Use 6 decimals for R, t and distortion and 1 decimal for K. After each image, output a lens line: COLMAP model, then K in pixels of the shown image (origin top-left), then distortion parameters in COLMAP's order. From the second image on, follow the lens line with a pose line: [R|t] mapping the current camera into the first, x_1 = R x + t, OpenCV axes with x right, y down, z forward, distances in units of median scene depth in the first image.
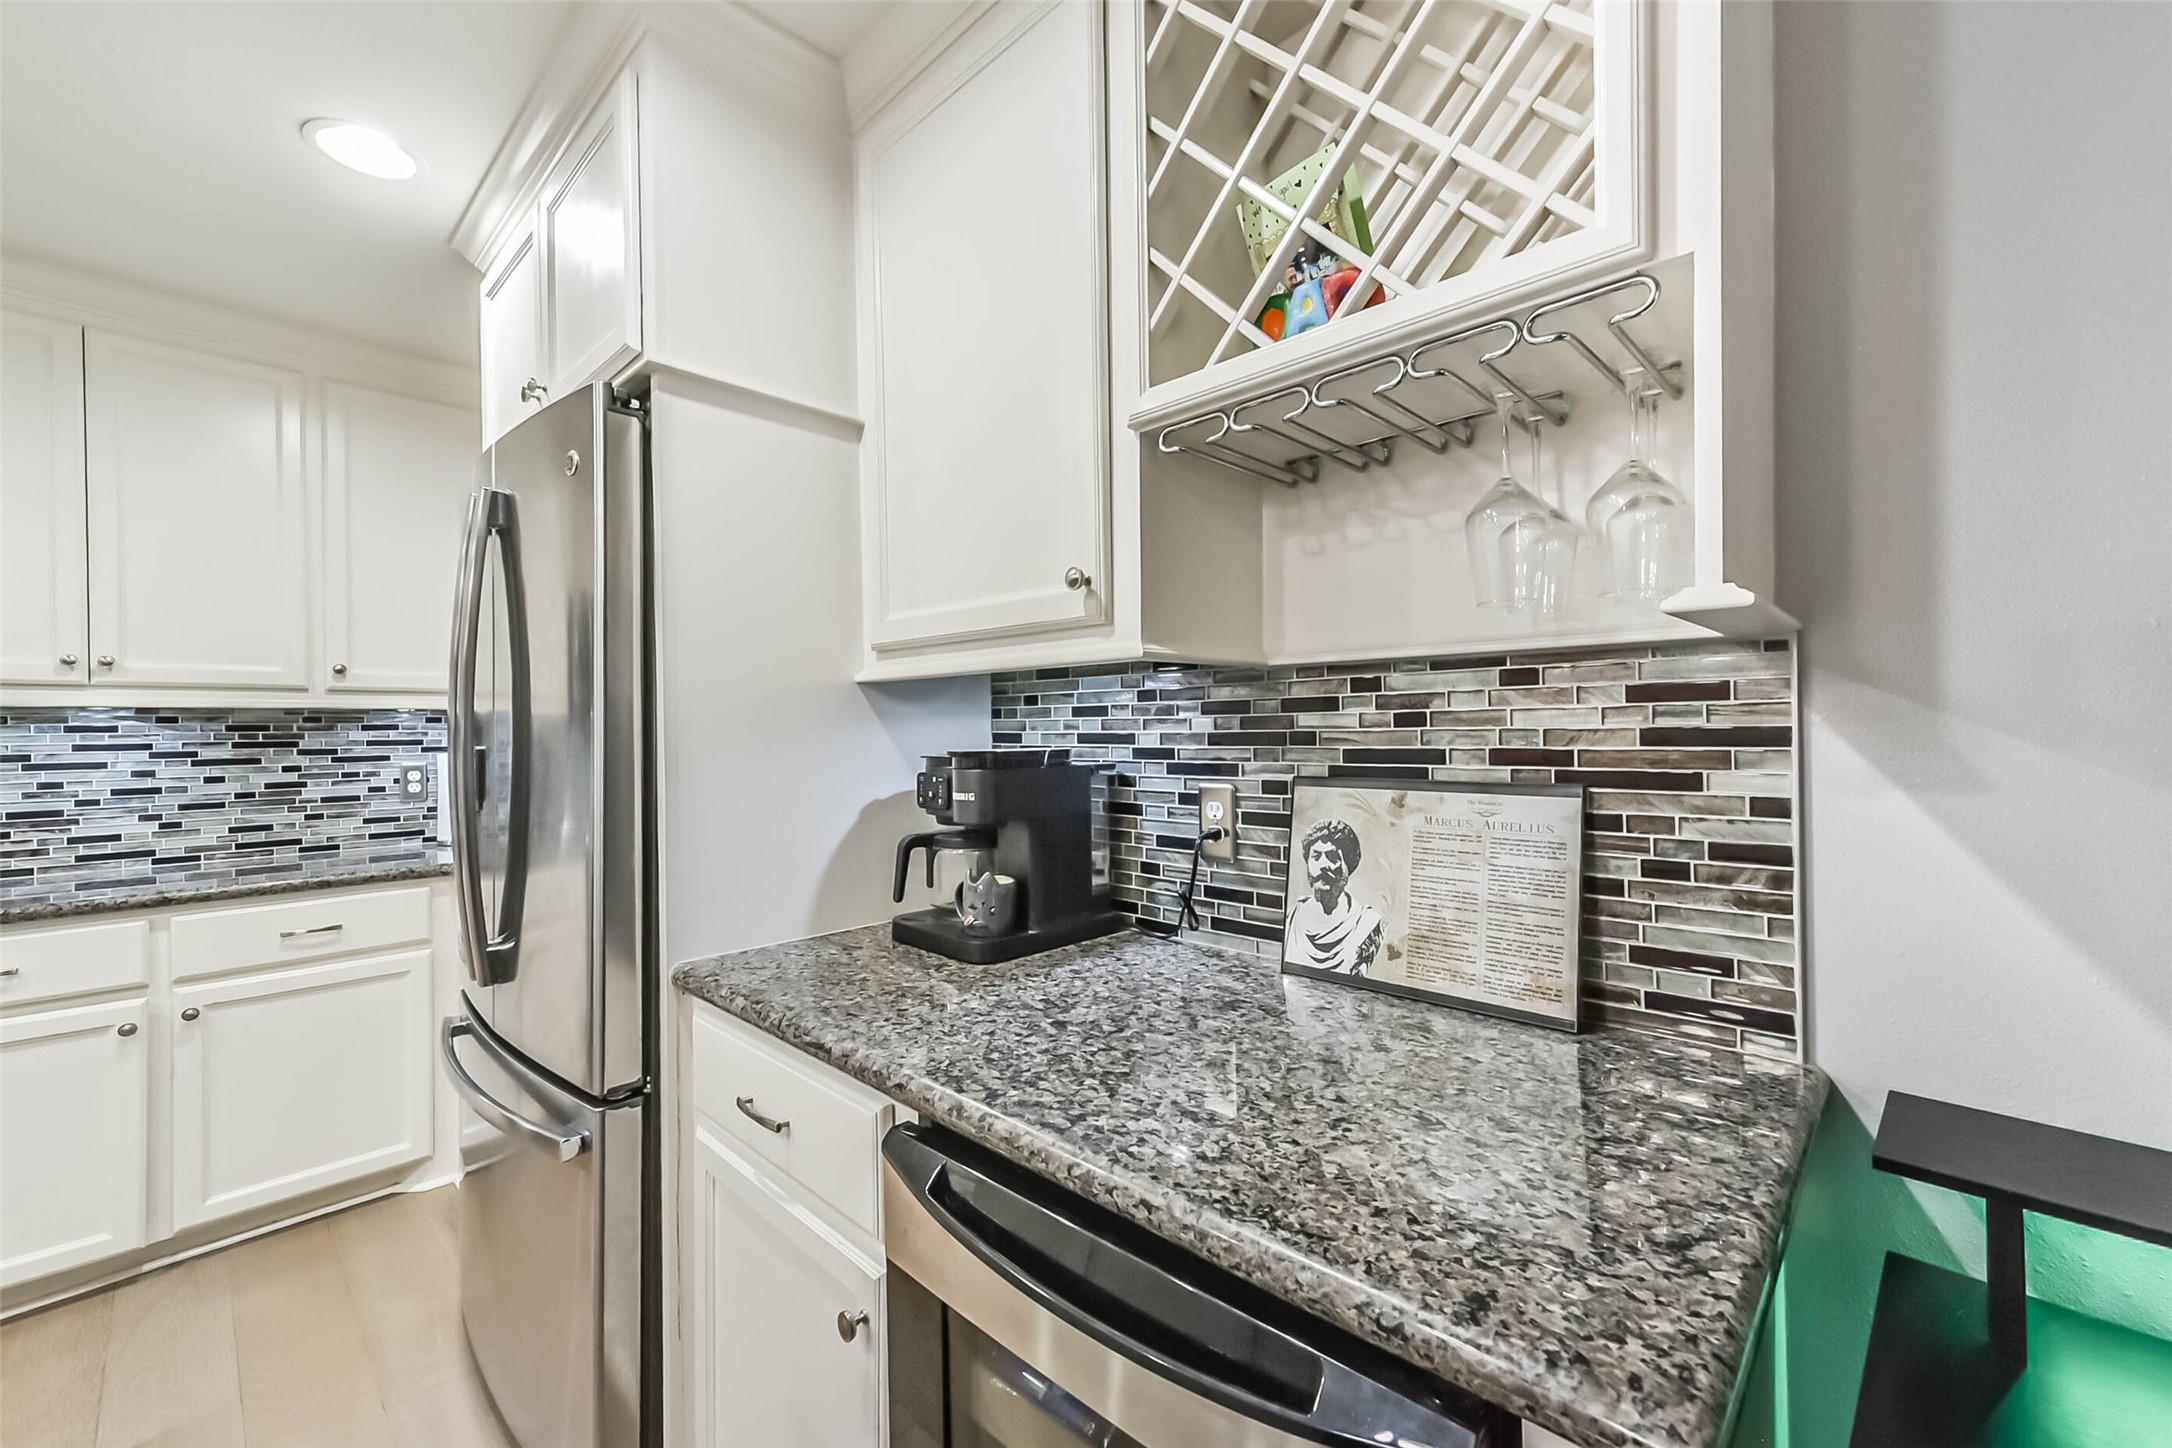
lens RADIAL K [[868.2, 0, 1094.4], [0, 868.2, 728.5], [0, 0, 1]] dist [0.011104, -0.000543]
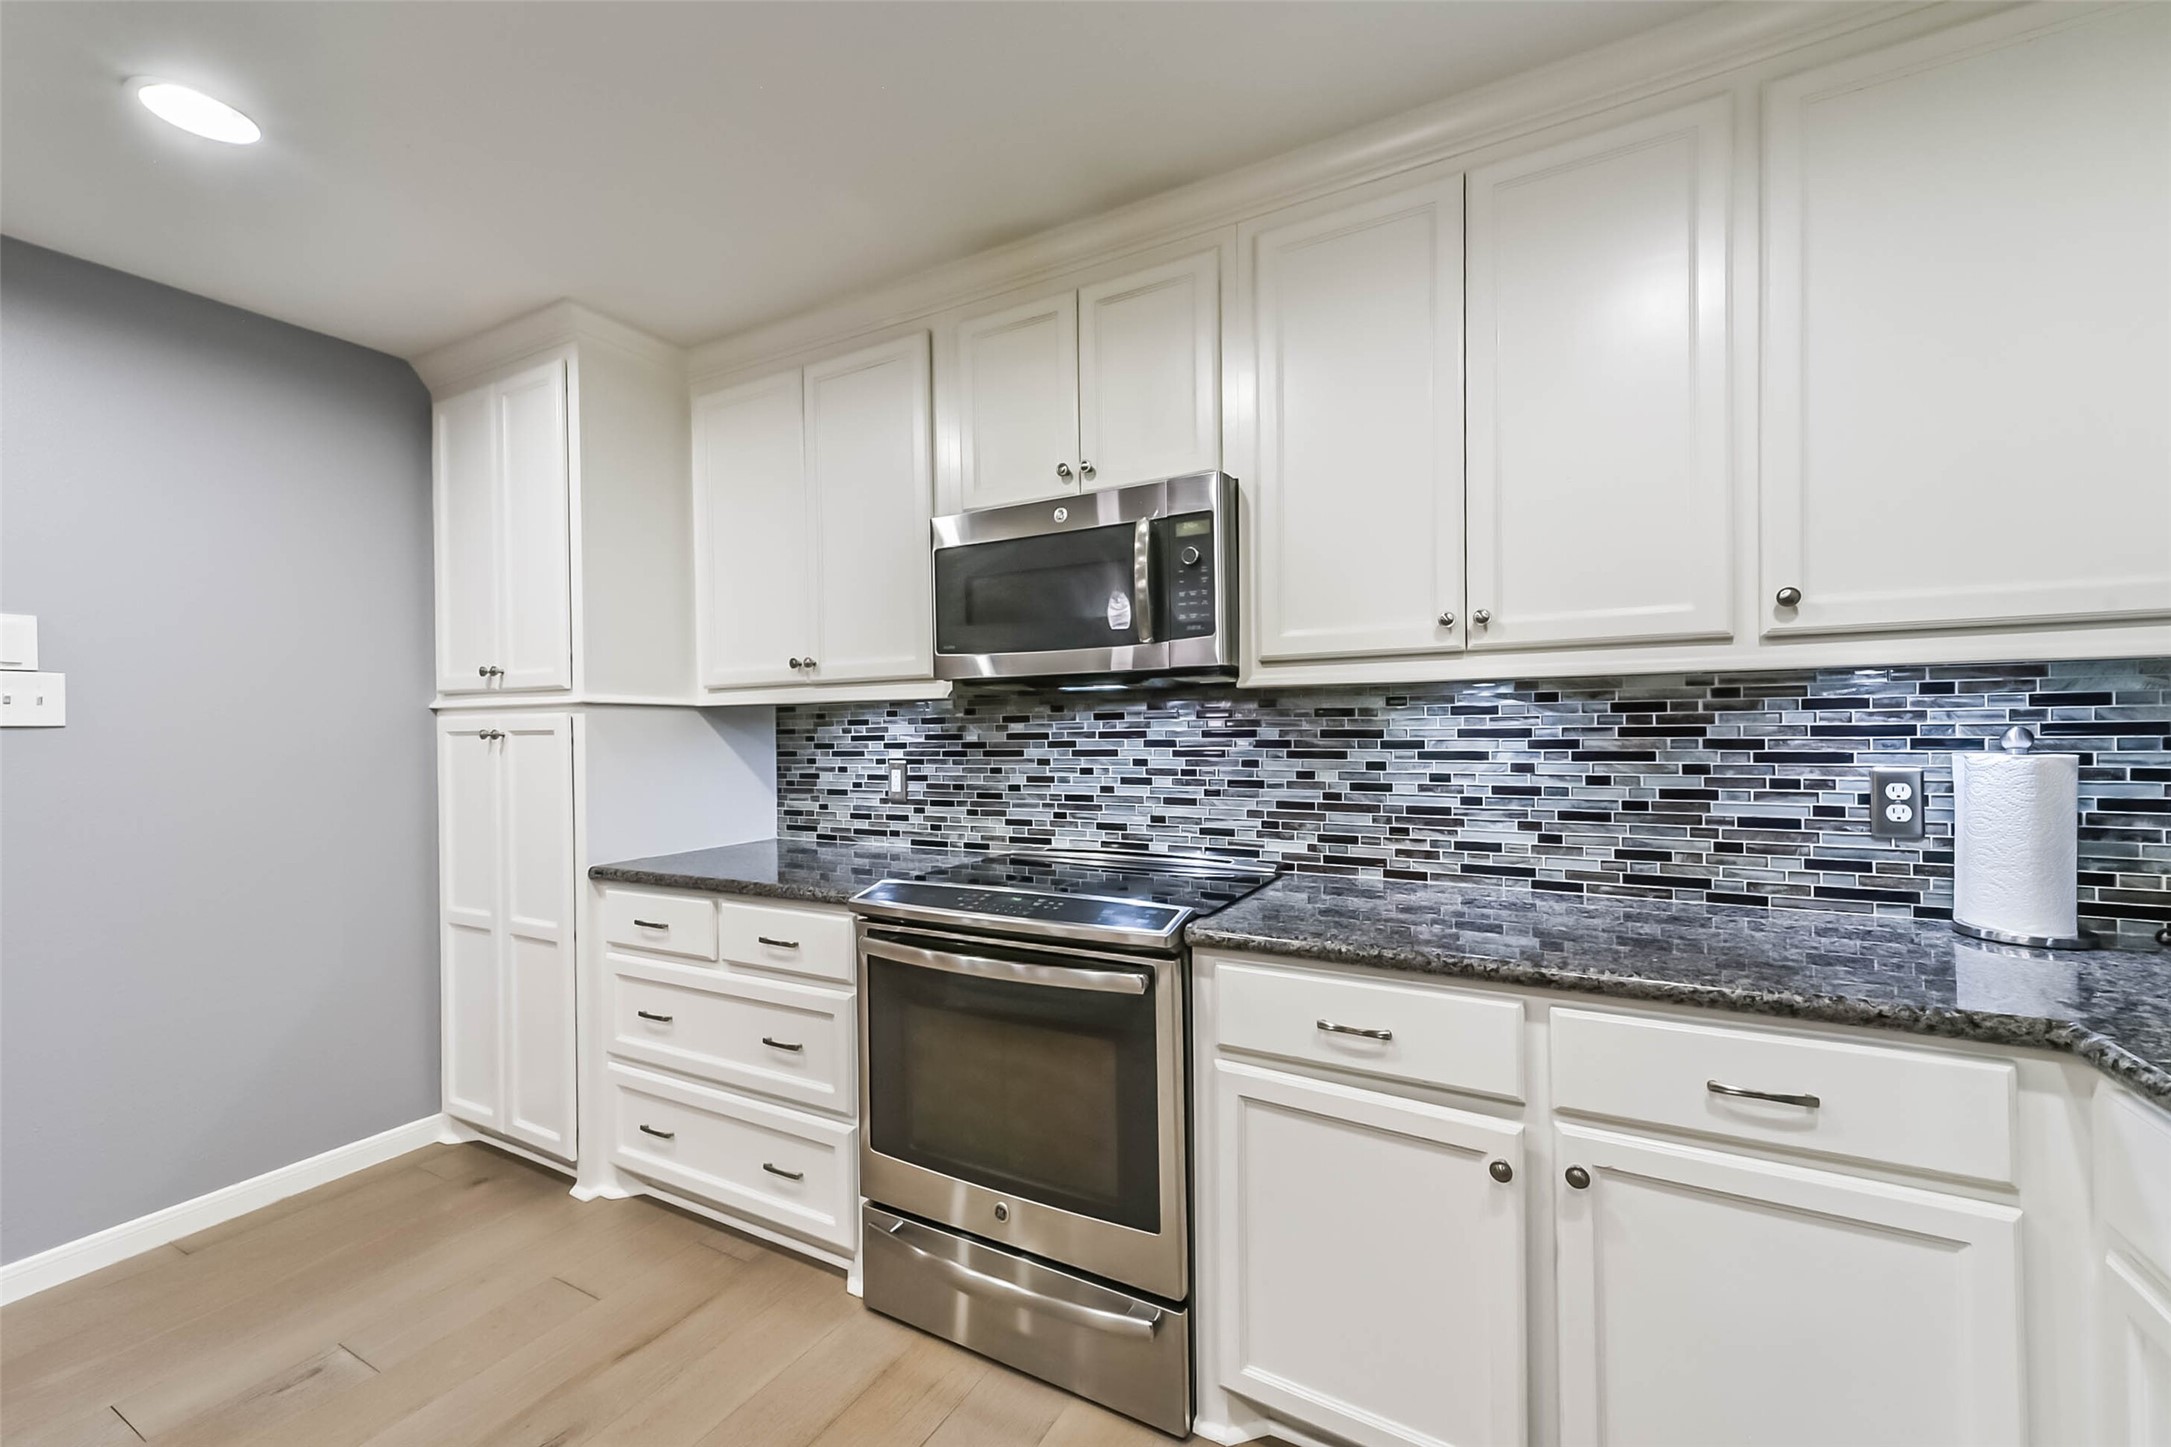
lens RADIAL K [[850.6, 0, 1088.2], [0, 850.6, 727.7], [0, 0, 1]] dist [0.014312, -0.000218]
pose [[0.257735, 0.008825, -0.966175, -0.793059], [0.007711, 0.999908, 0.011190, 0.008945], [0.966185, -0.010334, 0.257644, 0.761072]]
